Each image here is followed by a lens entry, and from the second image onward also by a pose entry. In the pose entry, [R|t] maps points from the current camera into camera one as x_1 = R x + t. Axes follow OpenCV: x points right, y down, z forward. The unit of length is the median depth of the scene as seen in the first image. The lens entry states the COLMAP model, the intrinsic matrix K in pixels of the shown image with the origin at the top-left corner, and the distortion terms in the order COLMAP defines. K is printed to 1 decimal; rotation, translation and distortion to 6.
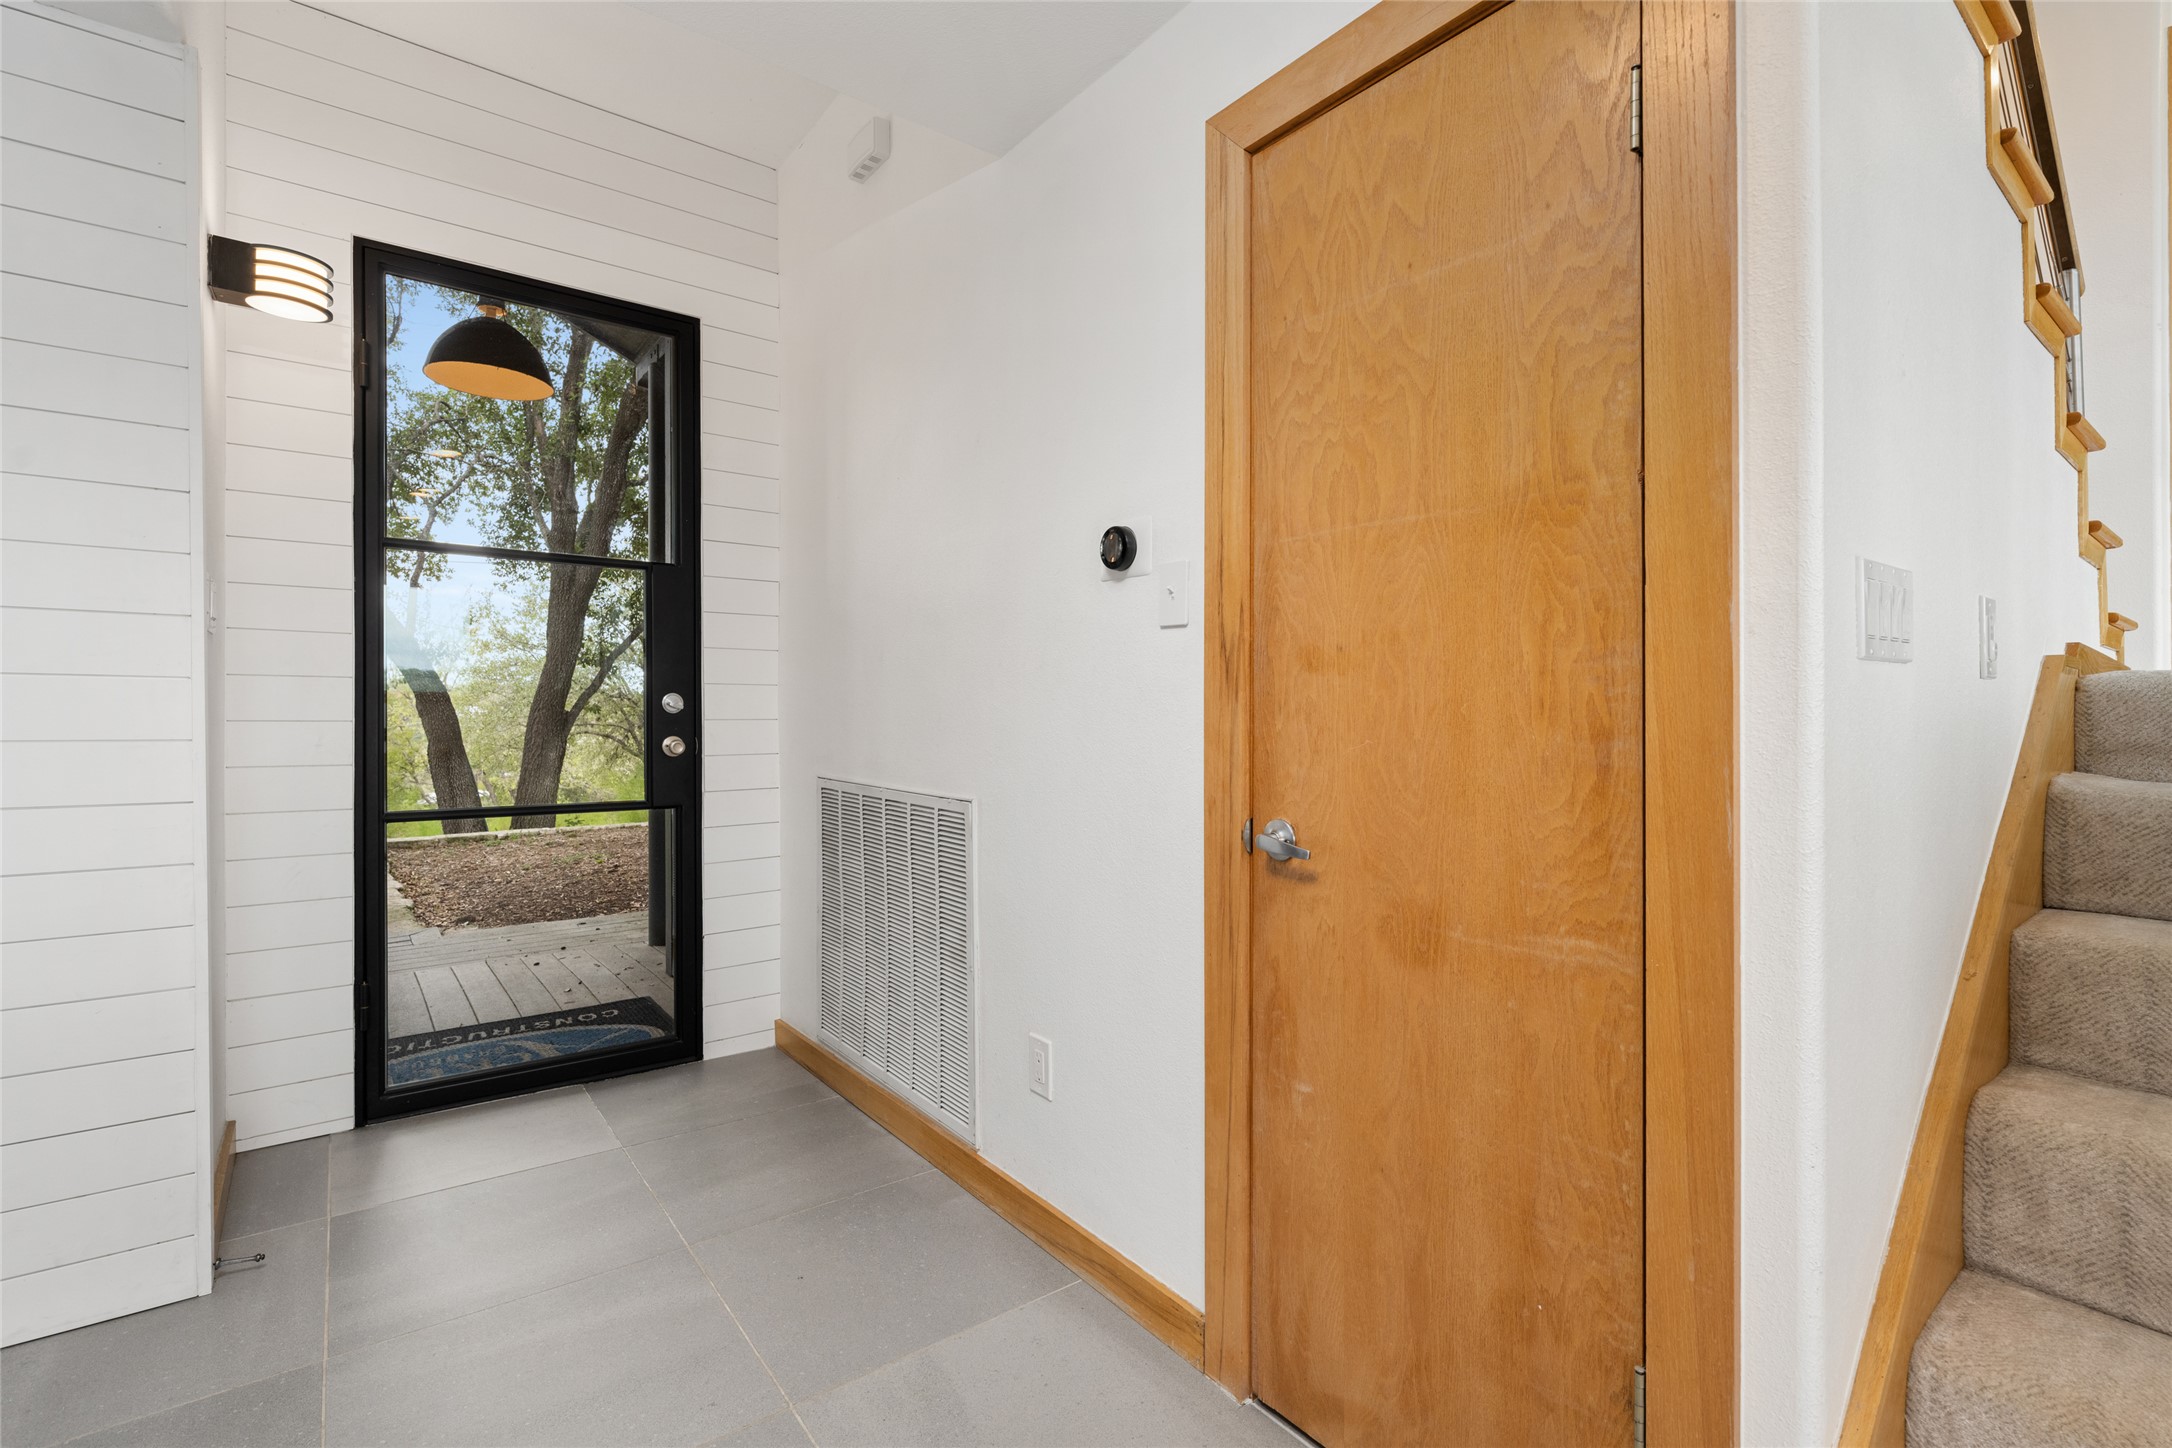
lens RADIAL K [[986.4, 0, 1093.0], [0, 986.4, 708.6], [0, 0, 1]] dist [0.001752, 0.000163]
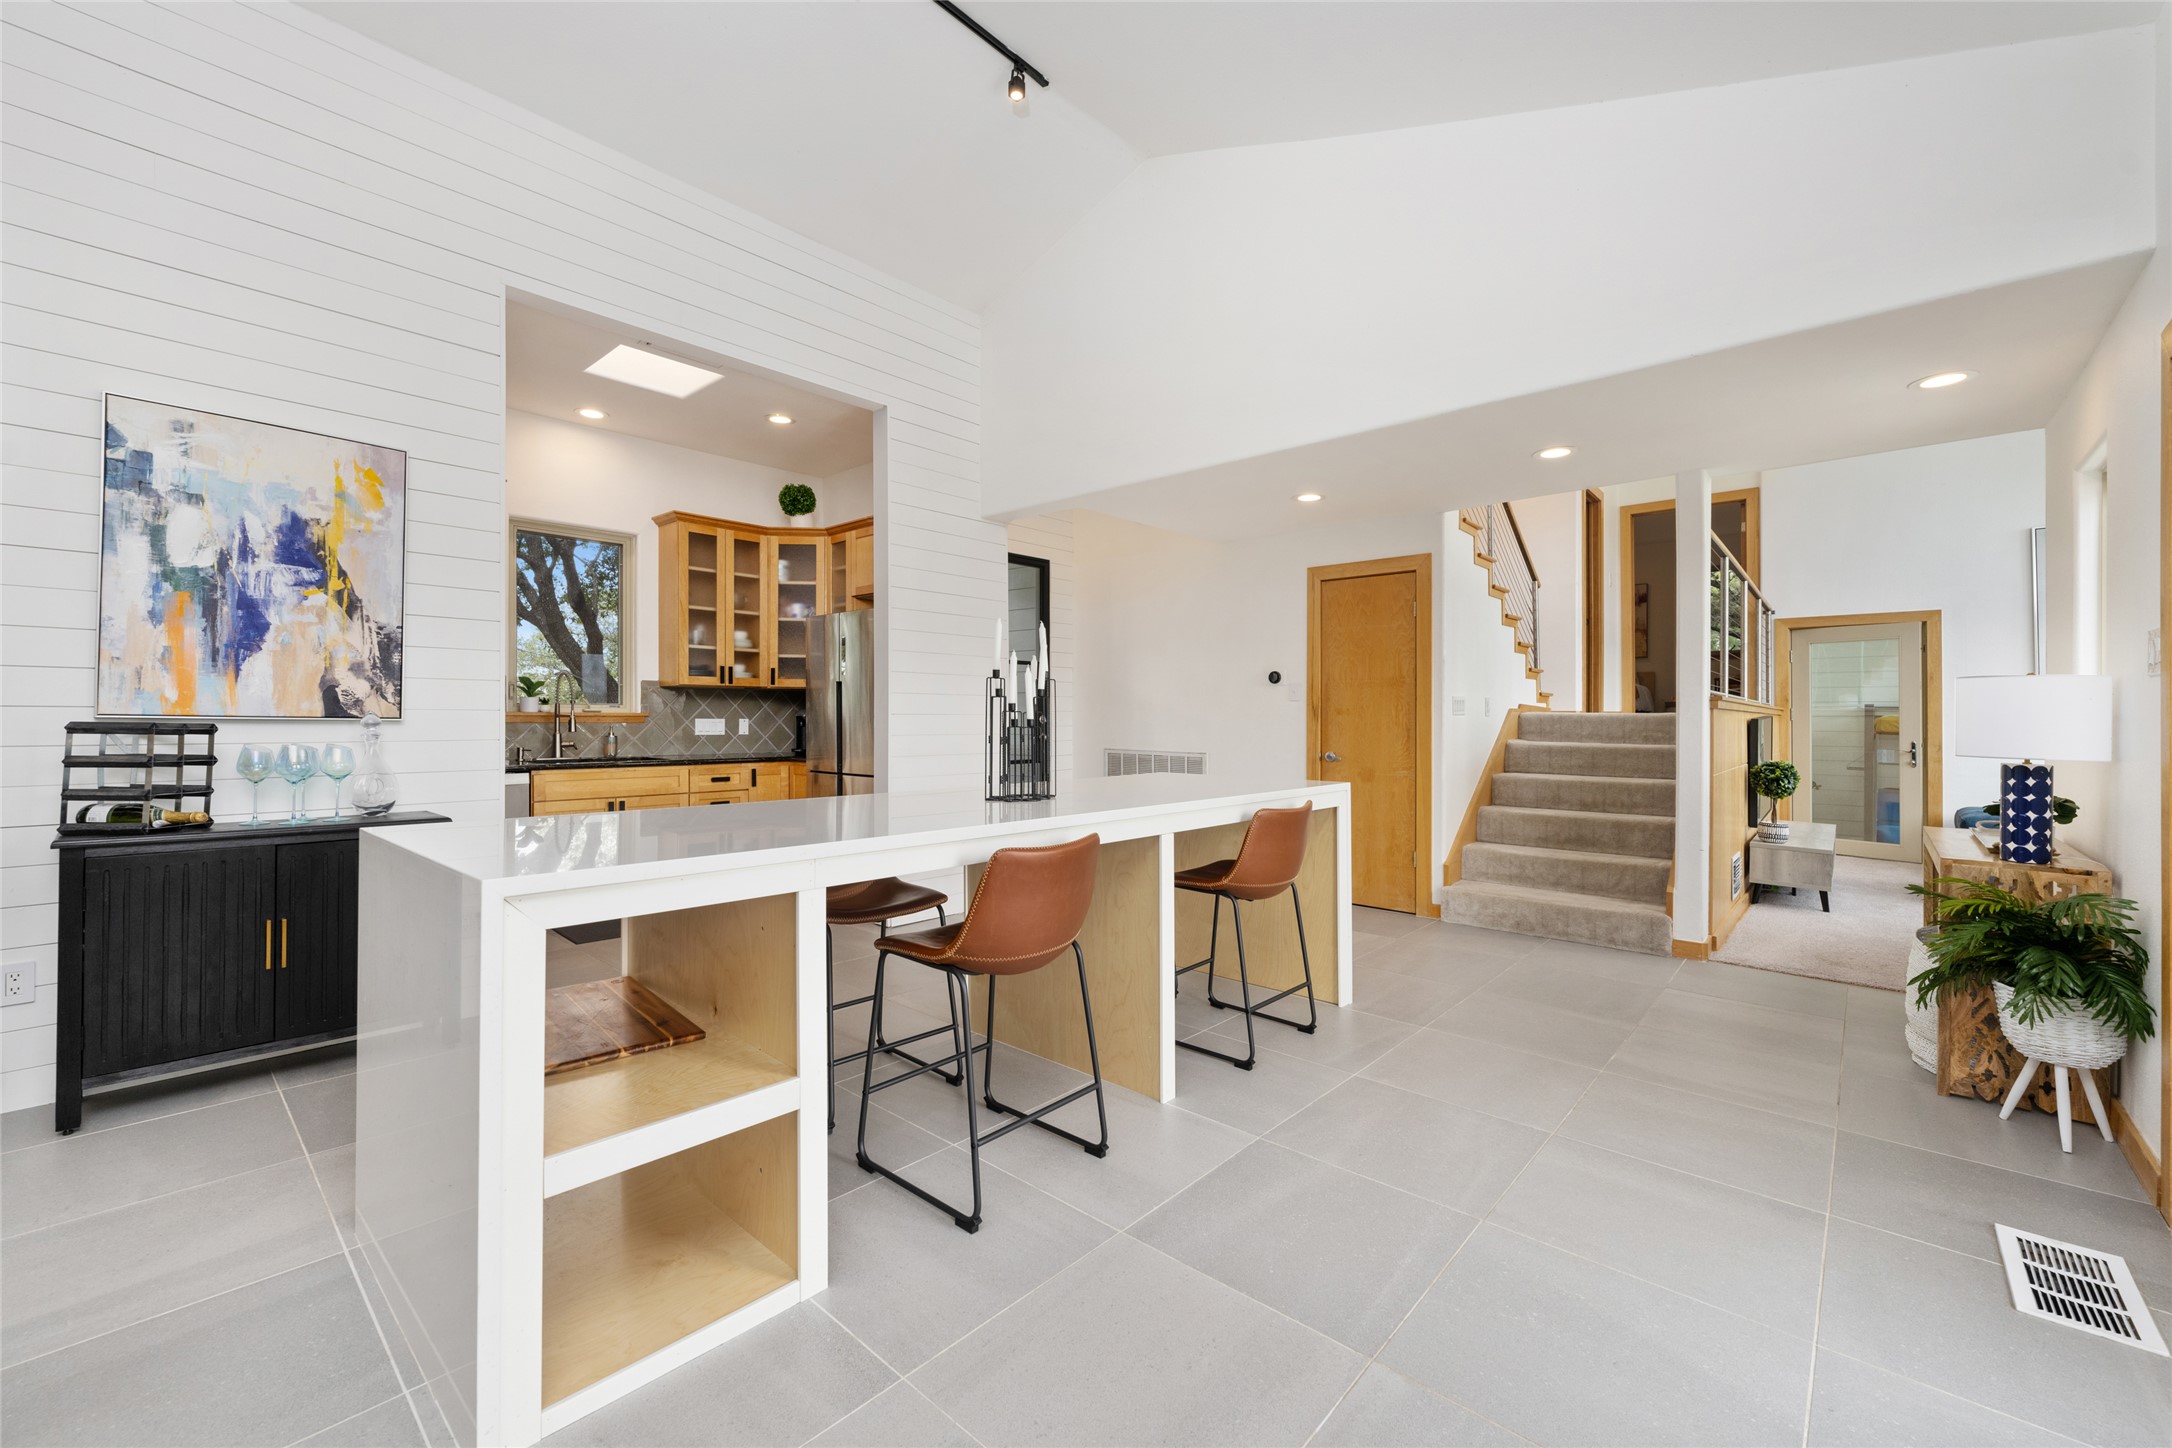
lens RADIAL K [[893.6, 0, 1088.8], [0, 893.6, 719.3], [0, 0, 1]] dist [-0.000267, -0.000002]
pose [[0.983222, -0.002051, 0.182404, -0.706627], [0.000564, 0.999966, 0.008206, -0.024073], [-0.182414, -0.007965, 0.983190, -1.174123]]
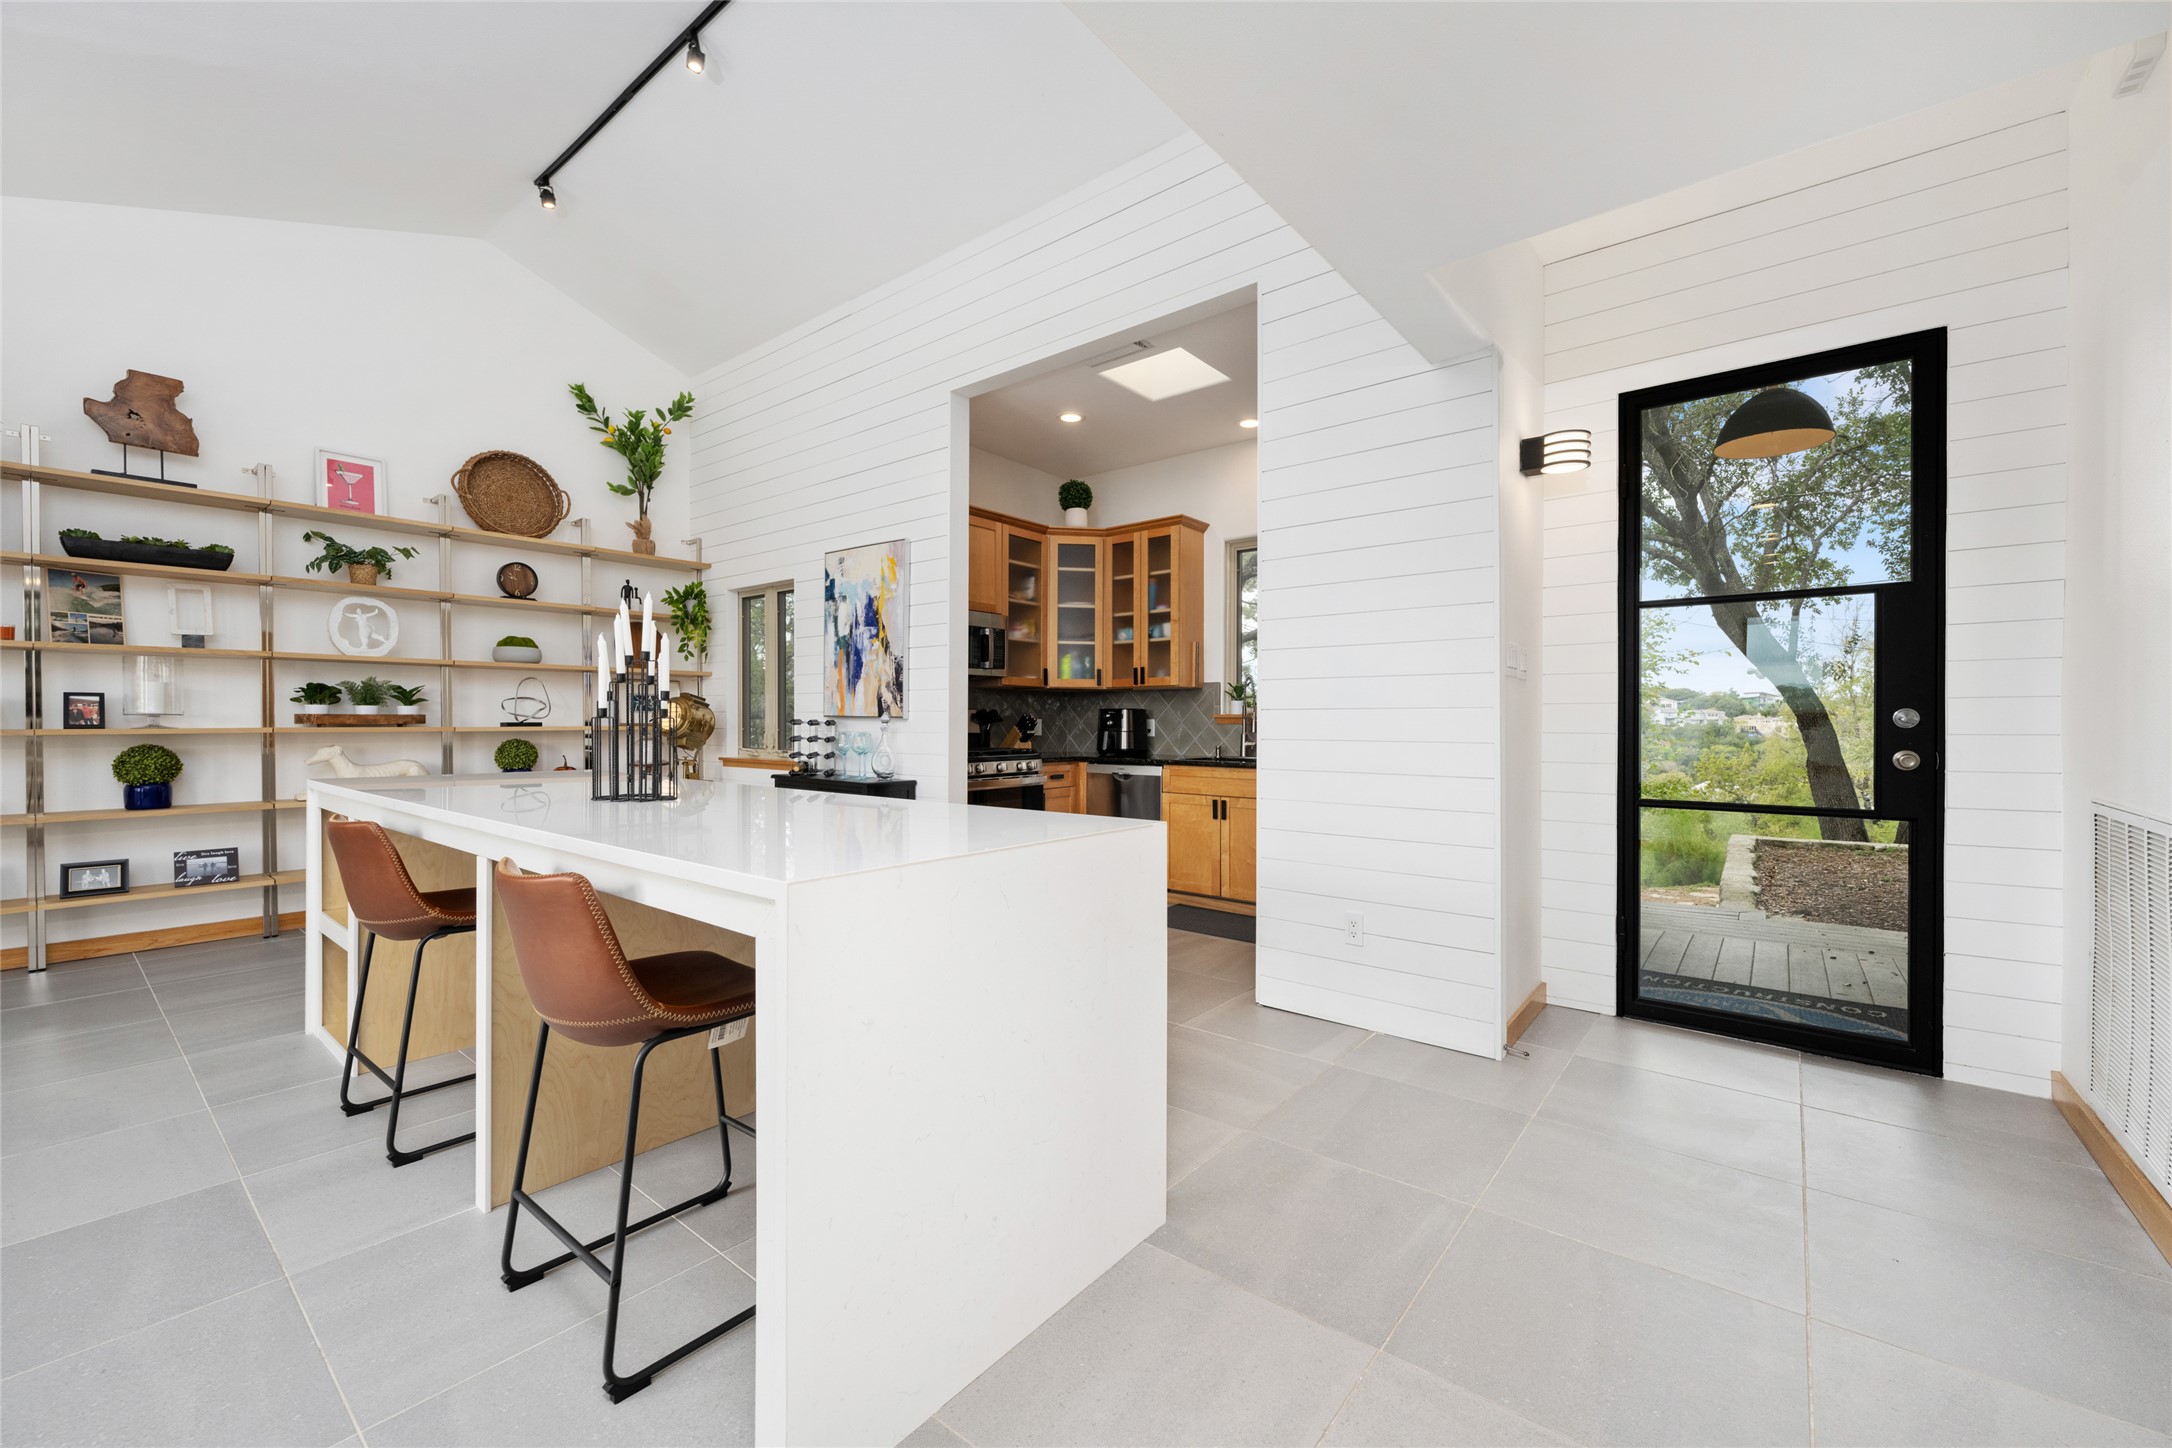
lens RADIAL K [[871.8, 0, 1086.0], [0, 871.8, 724.0], [0, 0, 1]] dist [0.000114, 0.000095]
pose [[0.234236, -0.003371, -0.972174, 0.268843], [0.003243, 0.999991, -0.002686, -0.000024], [0.972174, -0.002524, 0.234245, -0.042953]]
